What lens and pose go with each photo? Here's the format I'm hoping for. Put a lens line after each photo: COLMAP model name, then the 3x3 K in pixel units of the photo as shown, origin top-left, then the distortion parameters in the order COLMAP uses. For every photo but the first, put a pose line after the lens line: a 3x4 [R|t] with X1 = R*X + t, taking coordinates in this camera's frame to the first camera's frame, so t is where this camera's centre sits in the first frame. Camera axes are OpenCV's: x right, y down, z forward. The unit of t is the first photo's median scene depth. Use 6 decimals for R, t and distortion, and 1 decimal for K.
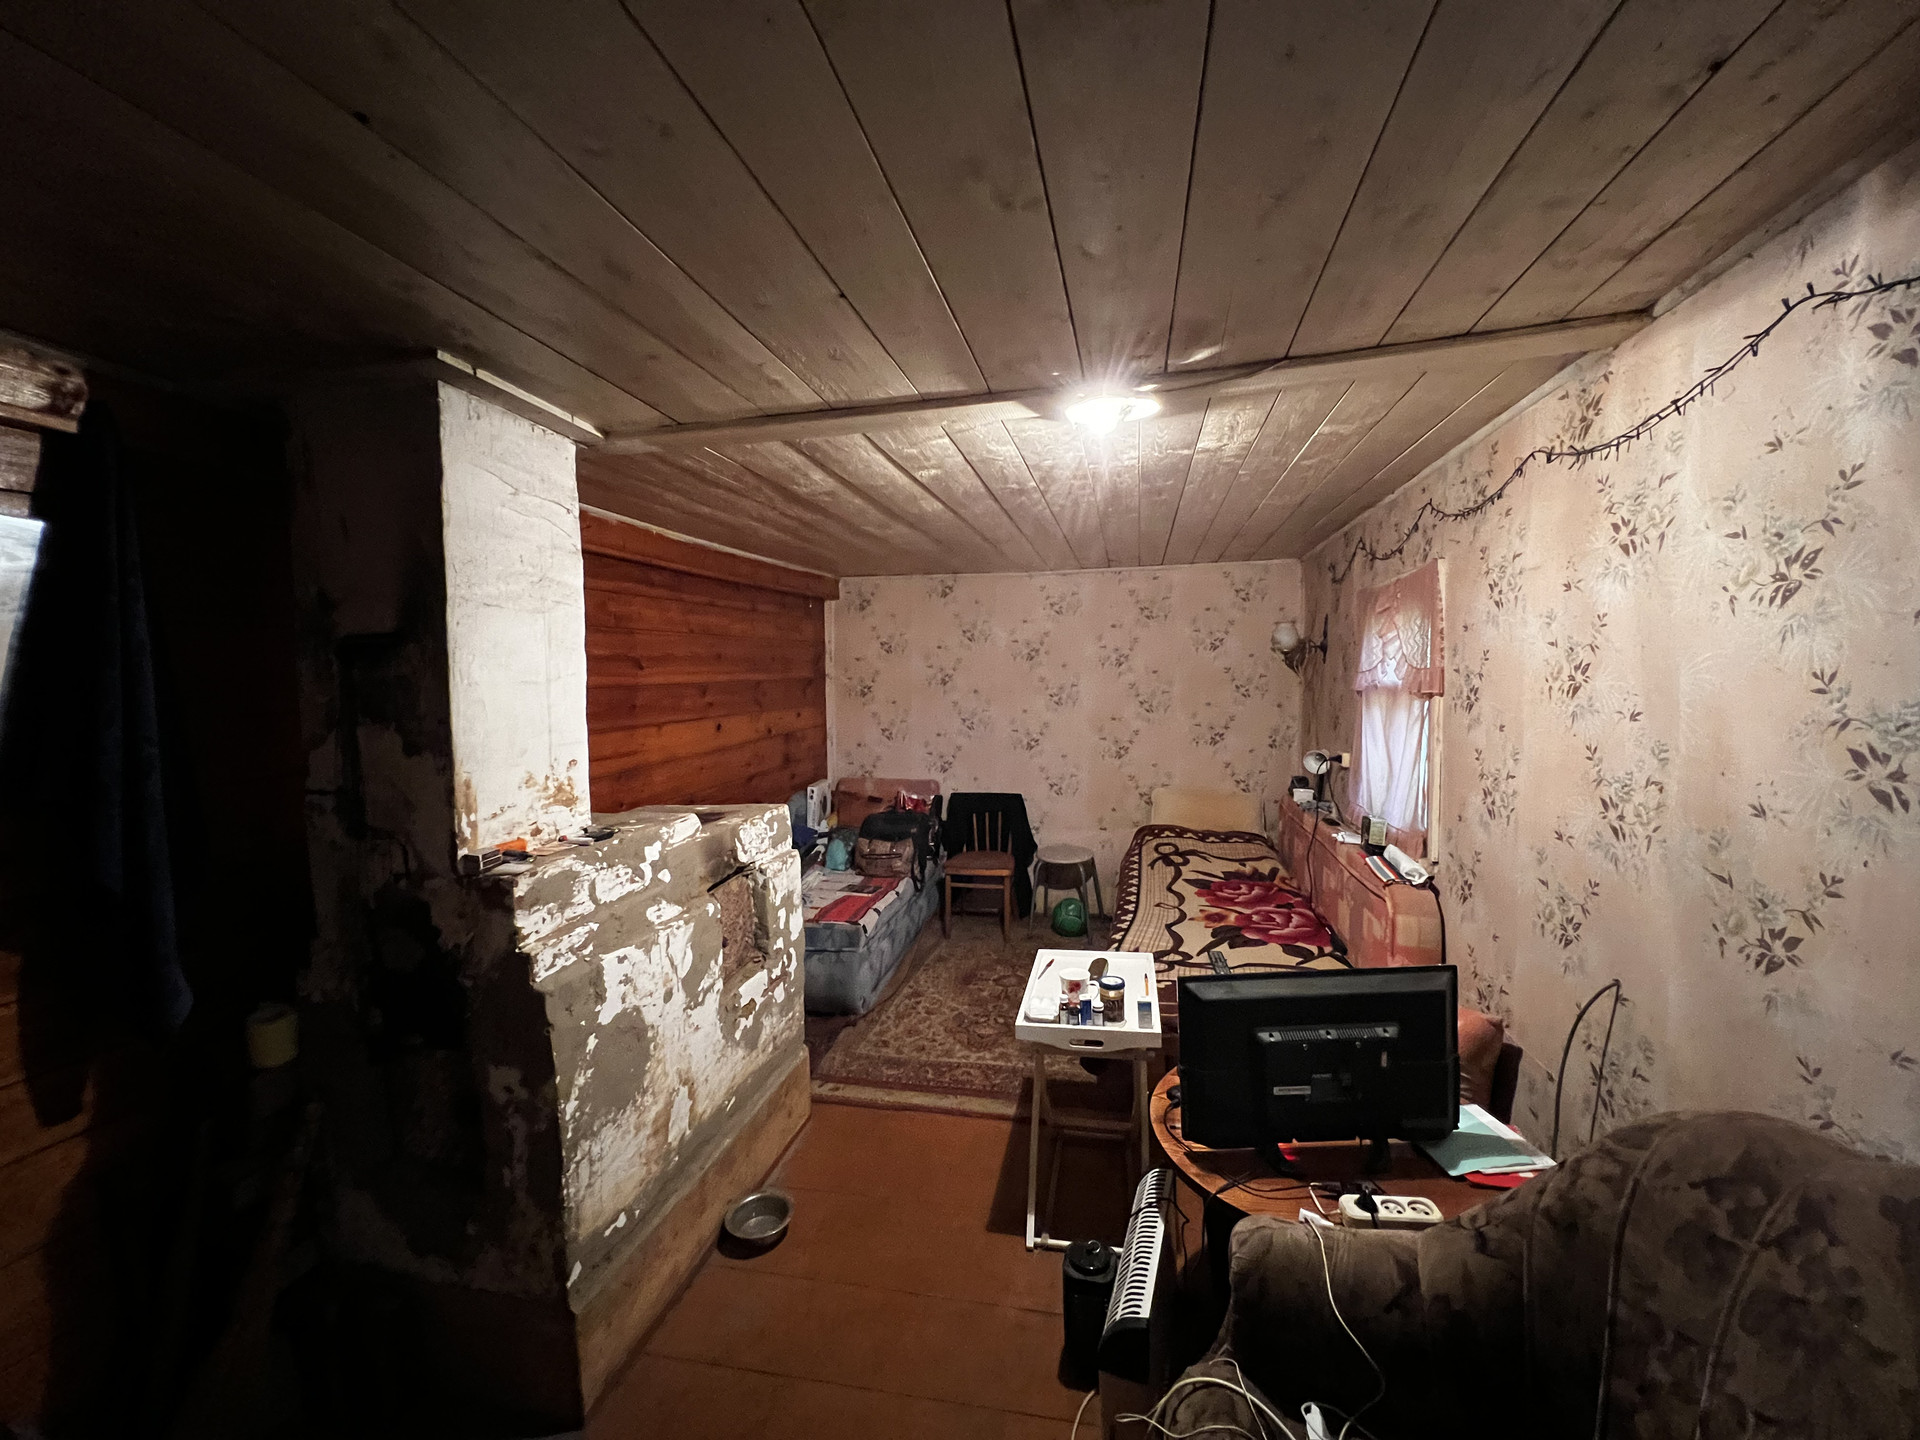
lens RADIAL K [[765.1, 0, 956.0], [0, 765.1, 723.7], [0, 0, 1]] dist [-0.001220, 0.000485]
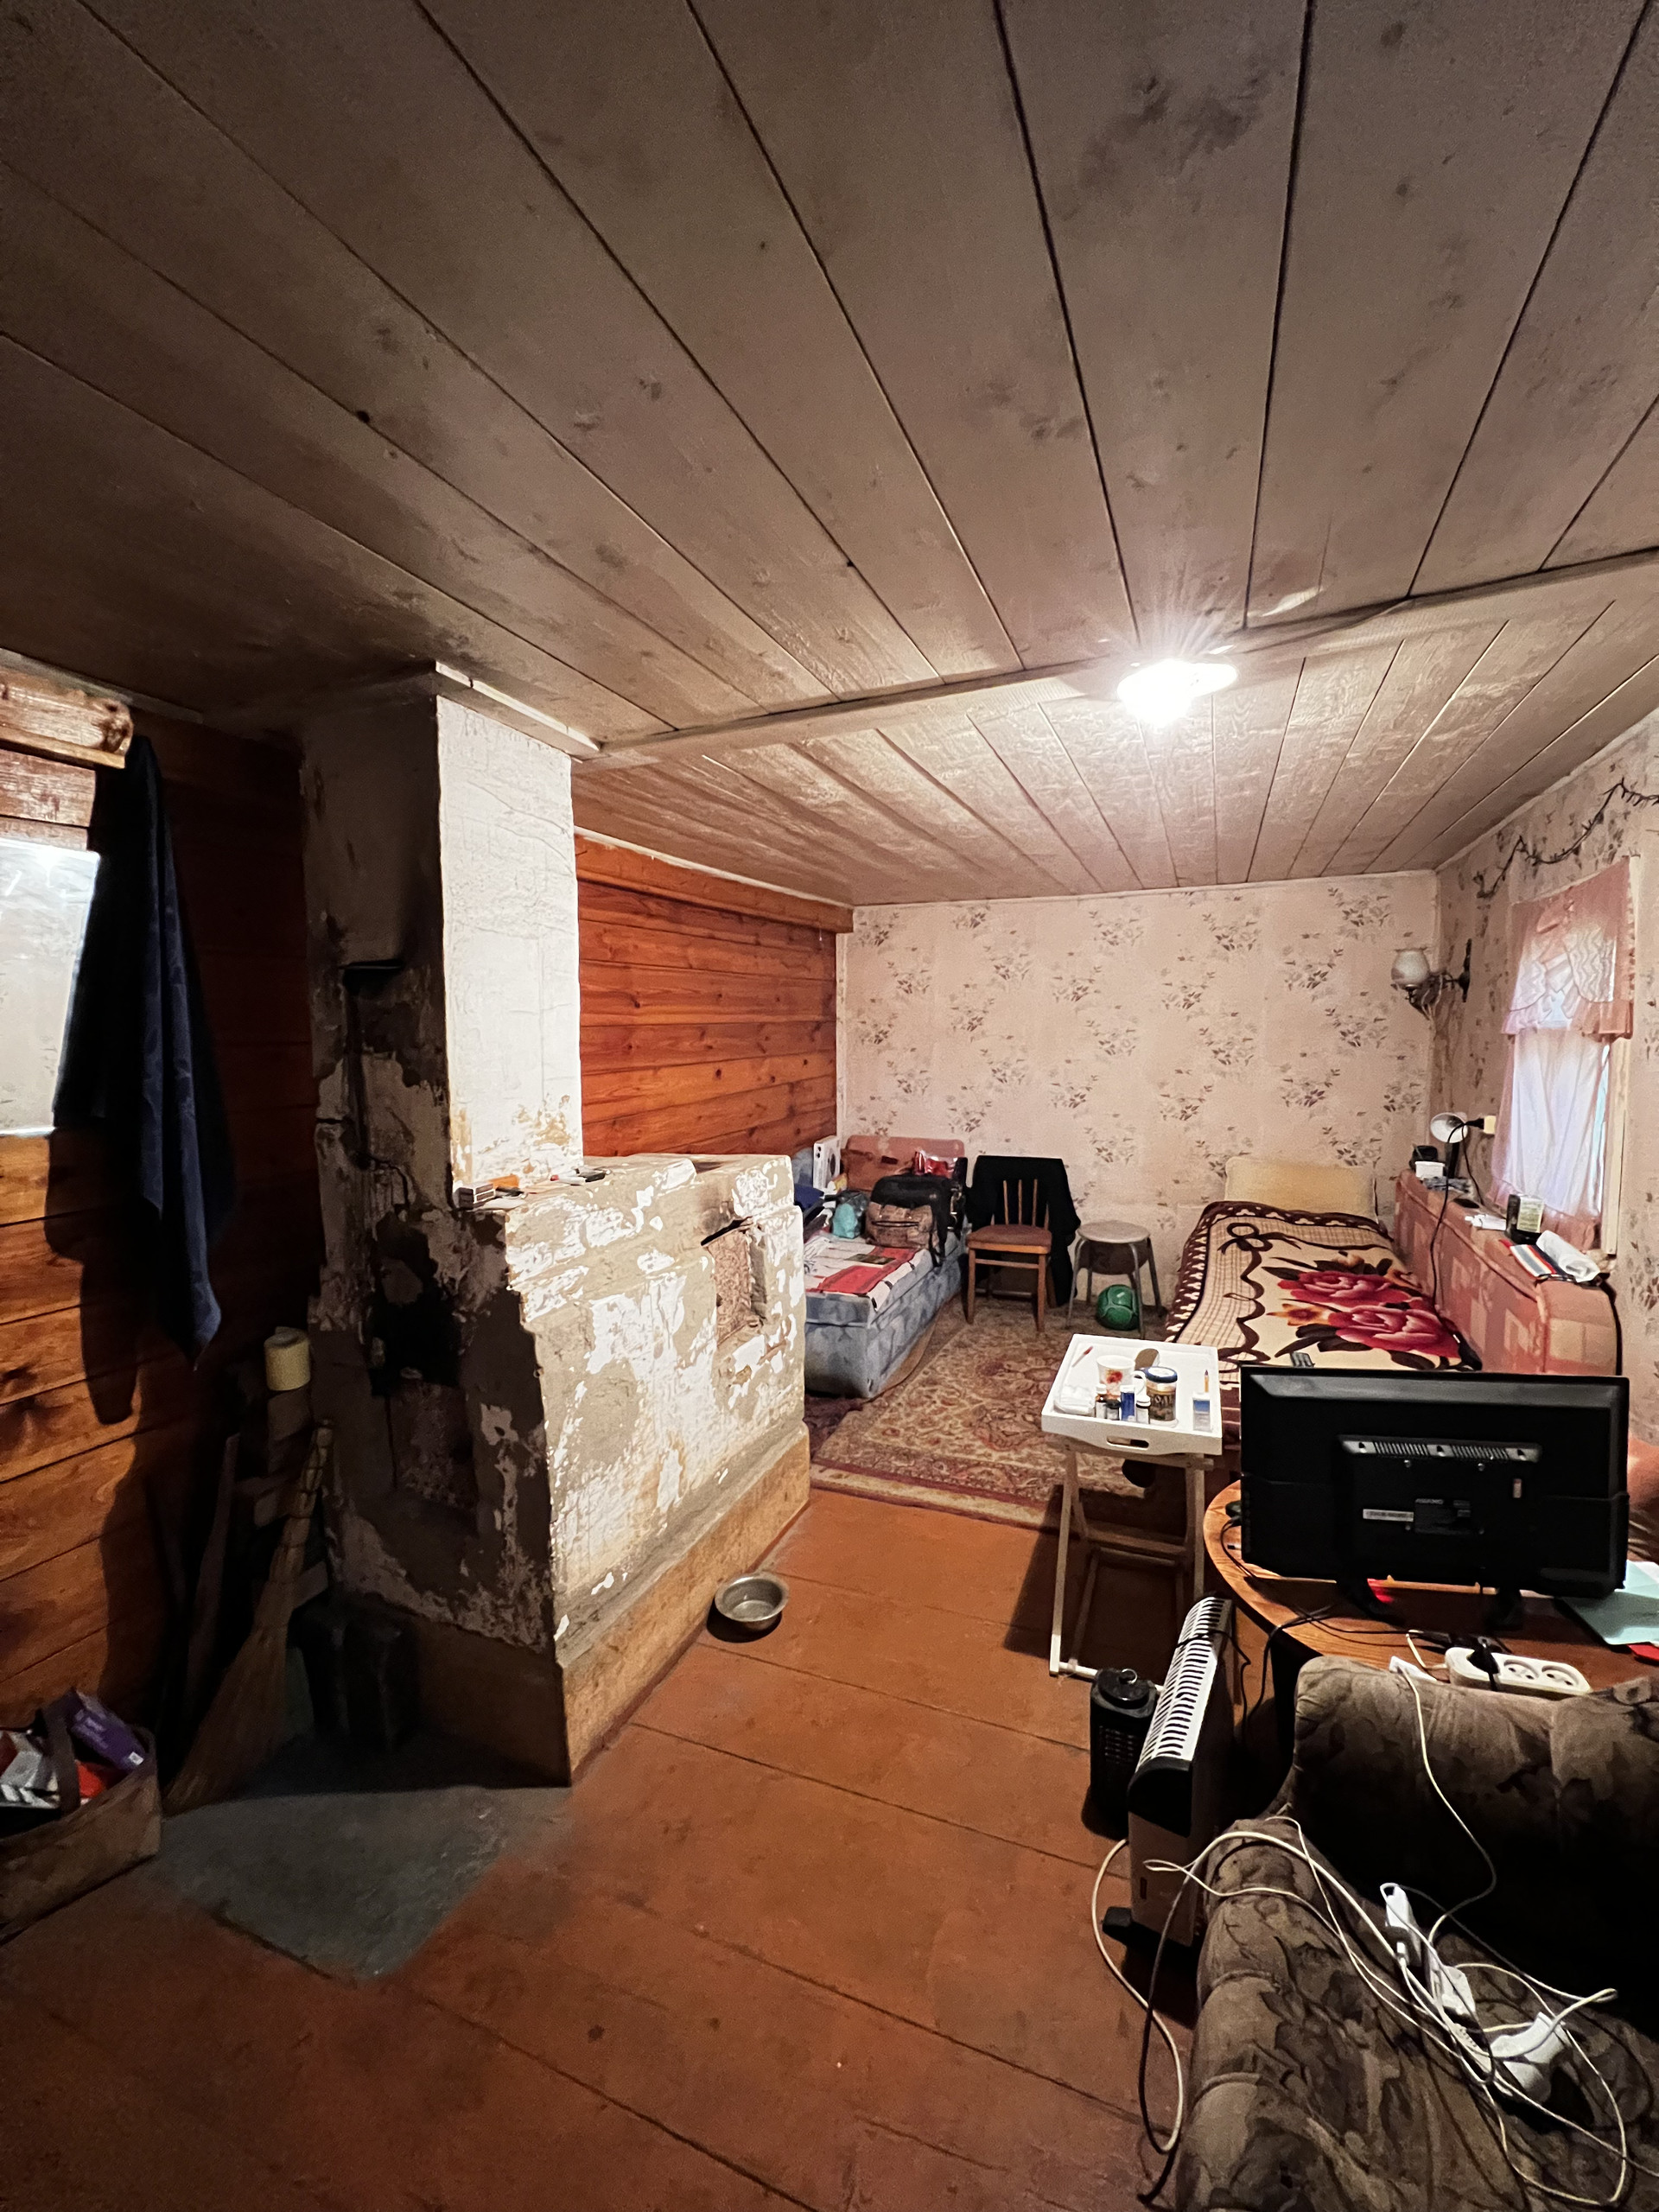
lens RADIAL K [[881.5, 0, 826.1], [0, 881.5, 1103.3], [0, 0, 1]] dist [-0.001220, 0.000485]
pose [[0.982954, 0.018852, -0.182881, 0.015823], [-0.014739, 0.999608, 0.023823, 0.027182], [0.183258, -0.020721, 0.982846, -0.012193]]
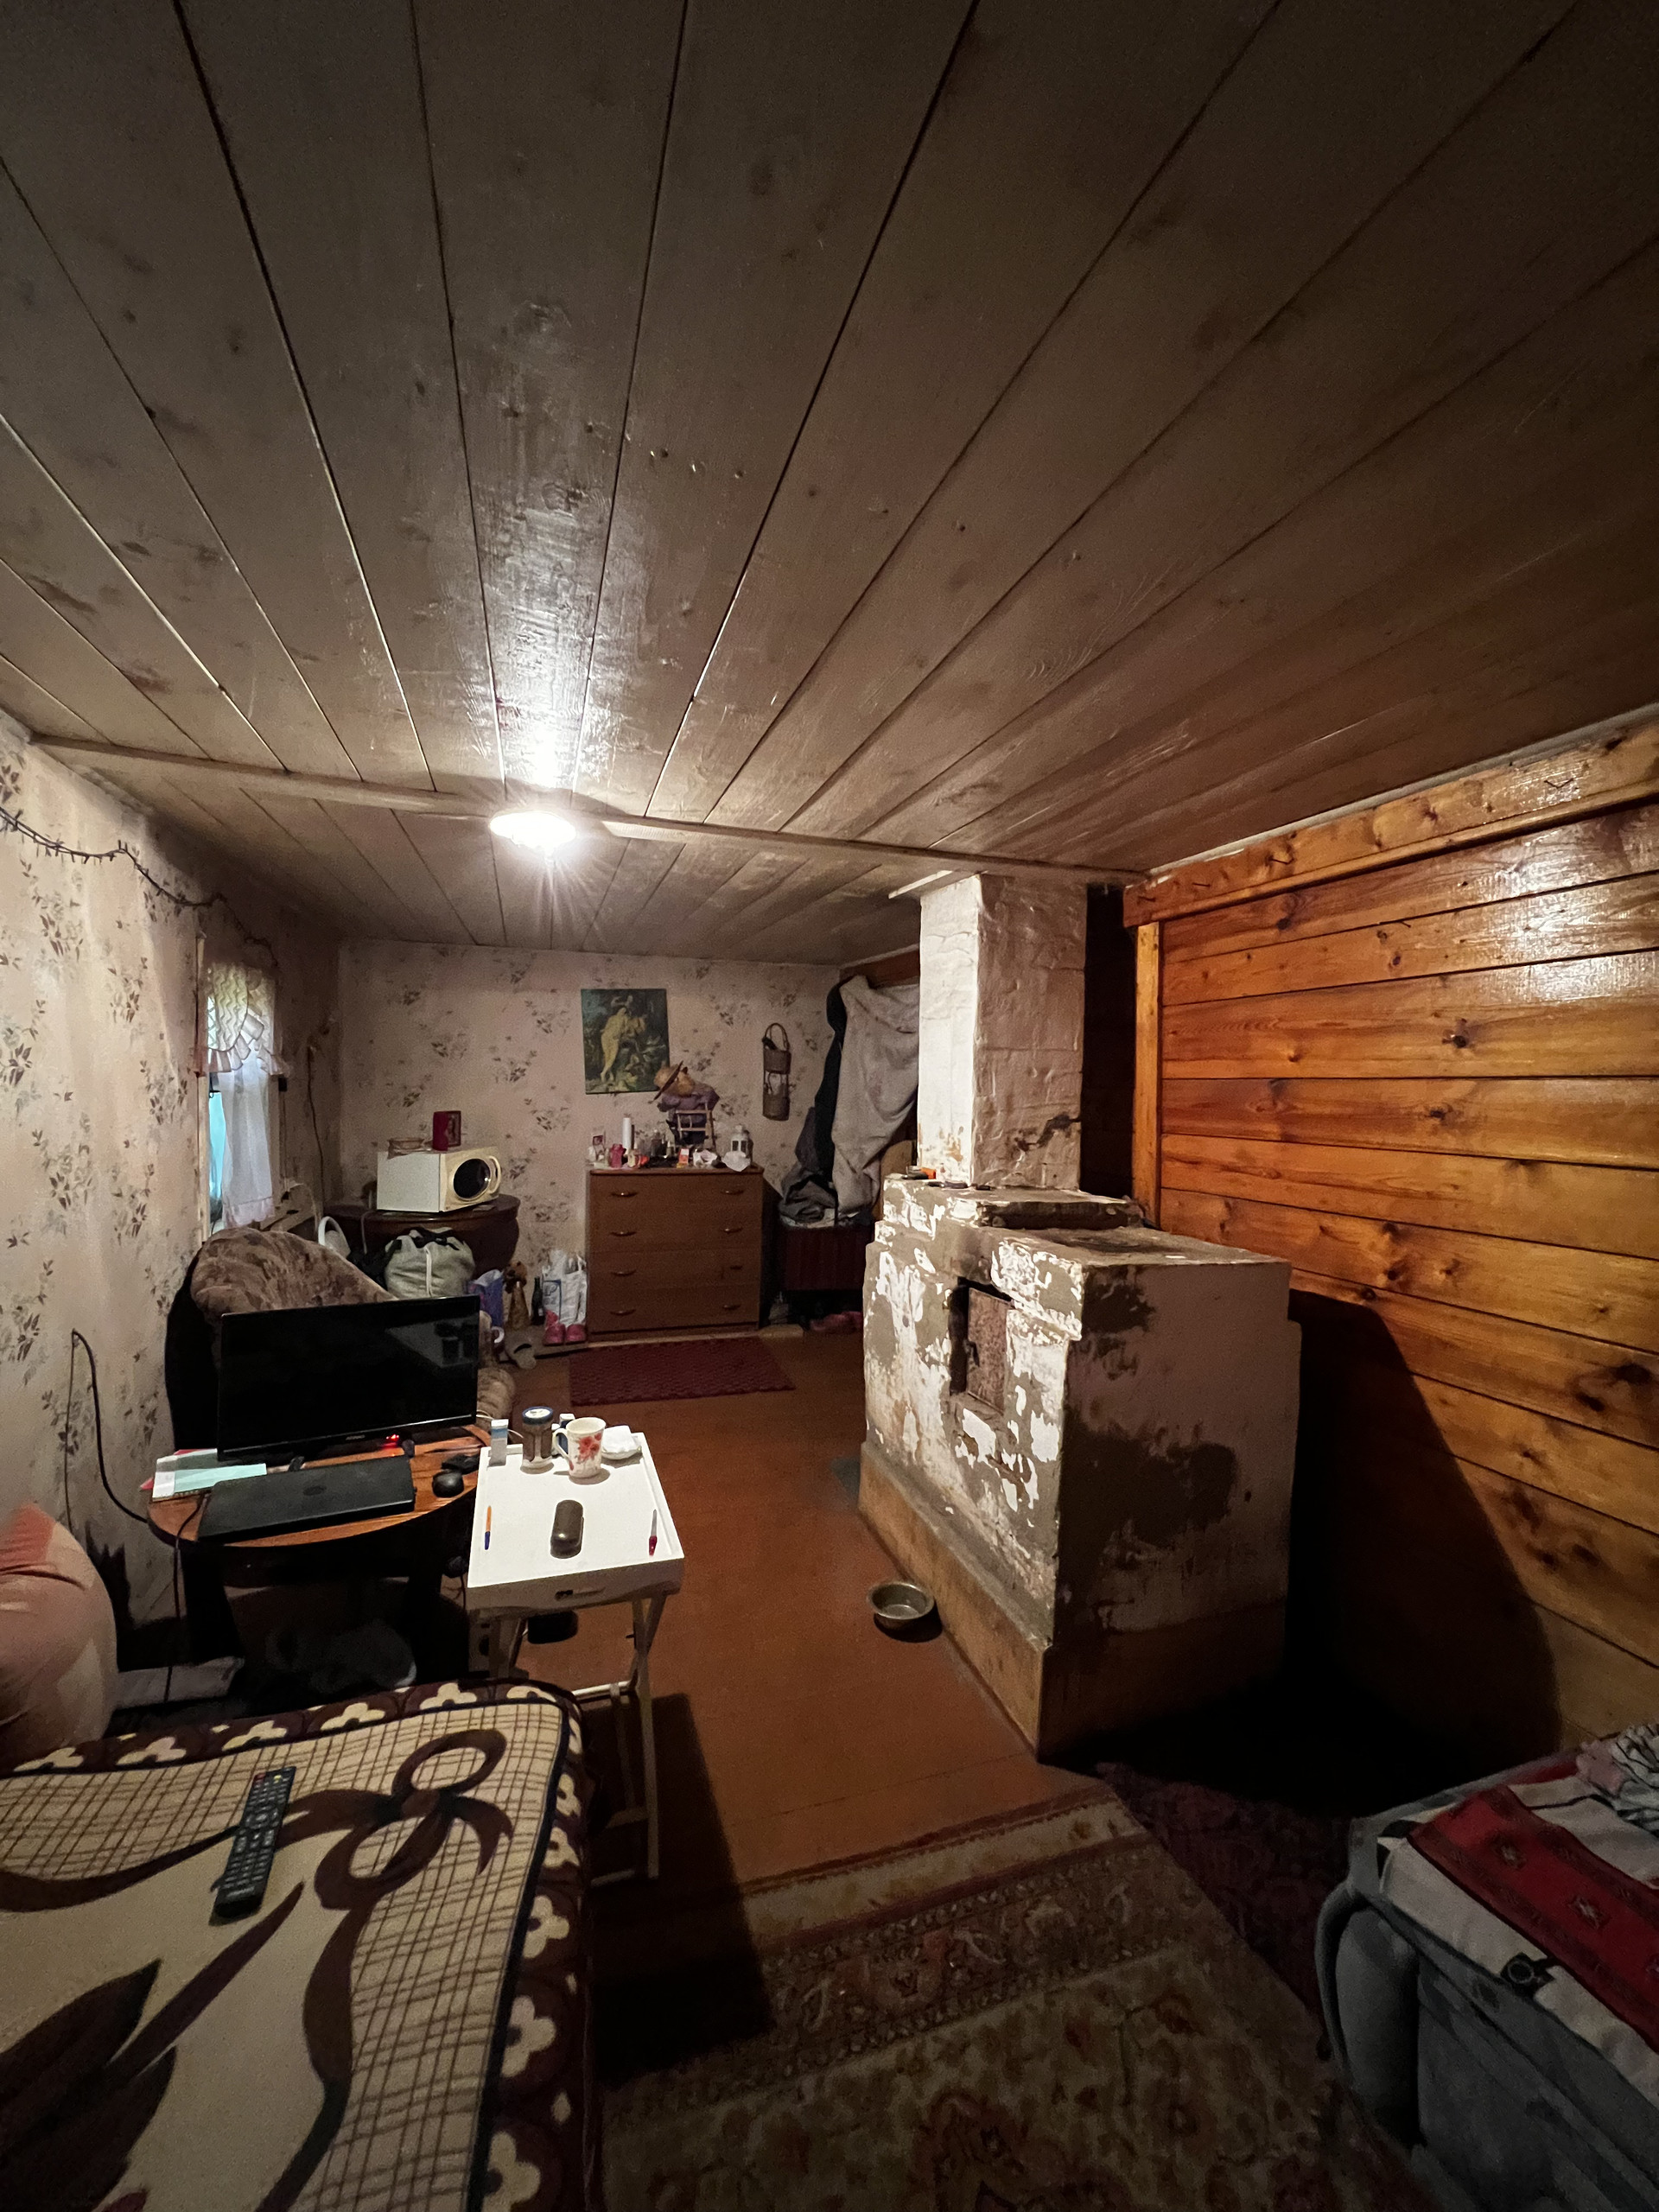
lens RADIAL K [[881.5, 0, 826.1], [0, 881.5, 1104.9], [0, 0, 1]] dist [-0.001220, 0.000485]
pose [[-0.853197, 0.023449, -0.521061, 0.492762], [-0.030626, 0.995013, 0.094924, -0.130076], [0.520689, 0.096947, -0.848224, 2.236408]]
